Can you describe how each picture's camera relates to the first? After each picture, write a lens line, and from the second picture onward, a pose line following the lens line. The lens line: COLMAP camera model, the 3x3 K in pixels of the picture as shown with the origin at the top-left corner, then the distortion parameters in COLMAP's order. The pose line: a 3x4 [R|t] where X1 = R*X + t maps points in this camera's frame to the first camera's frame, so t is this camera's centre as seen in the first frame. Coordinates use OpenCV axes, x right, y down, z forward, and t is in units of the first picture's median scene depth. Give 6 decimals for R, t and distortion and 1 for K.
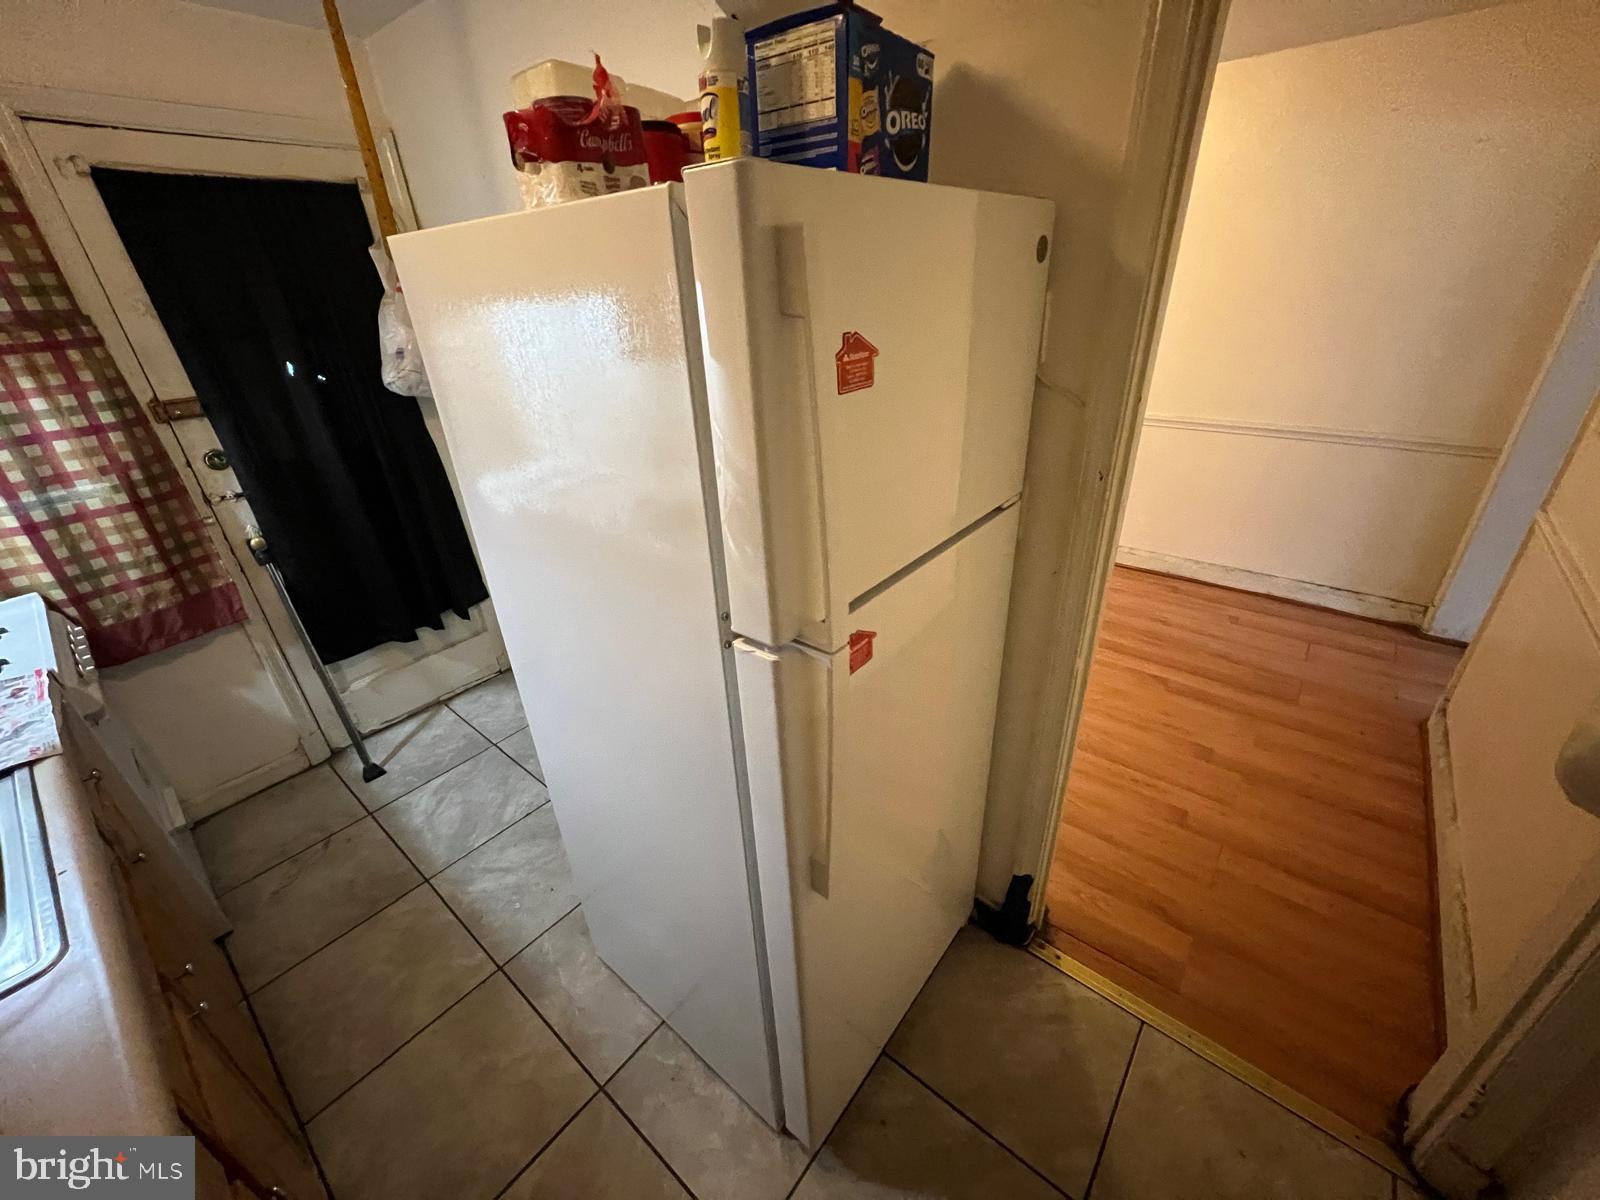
lens RADIAL K [[632.9, 0, 800.2], [0, 632.9, 601.4], [0, 0, 1]] dist [-0.000215, 0.000108]
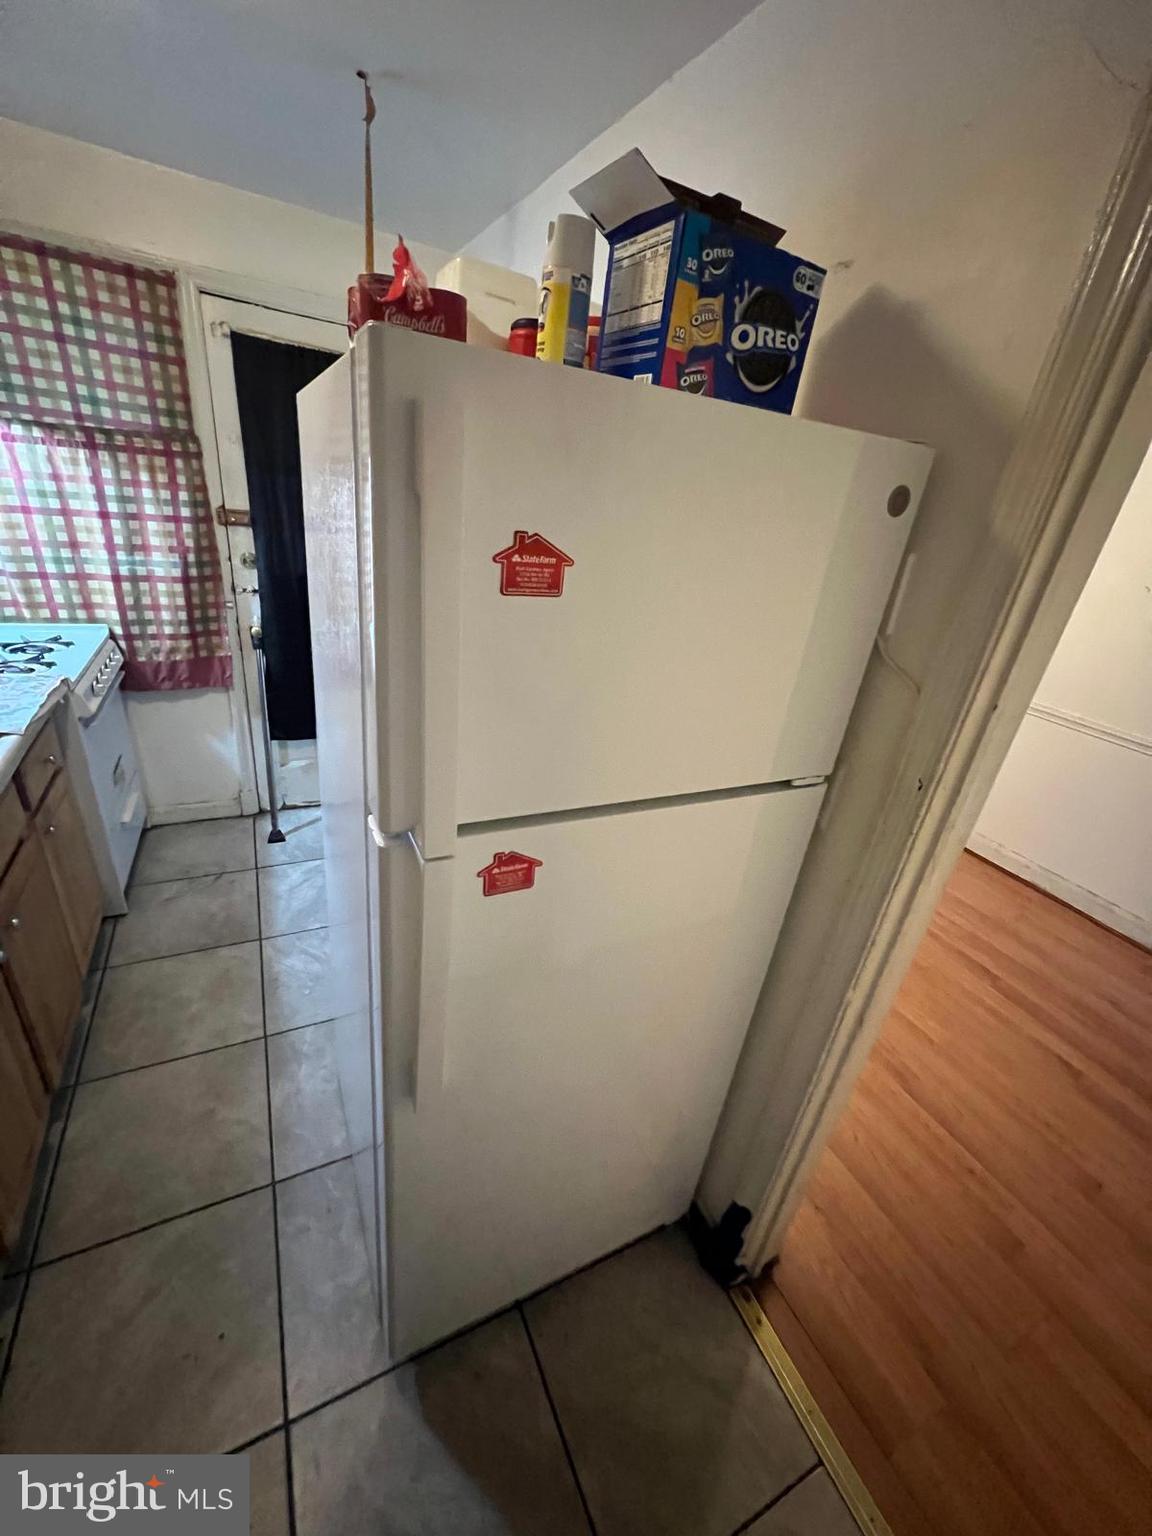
lens RADIAL K [[607.6, 0, 576.5], [0, 607.6, 768.8], [0, 0, 1]] dist [-0.000215, 0.000108]
pose [[0.898859, 0.309268, -0.310493, 0.217548], [-0.325475, 0.945551, -0.000411, -0.051755], [0.293460, 0.101427, 0.950575, 0.091625]]
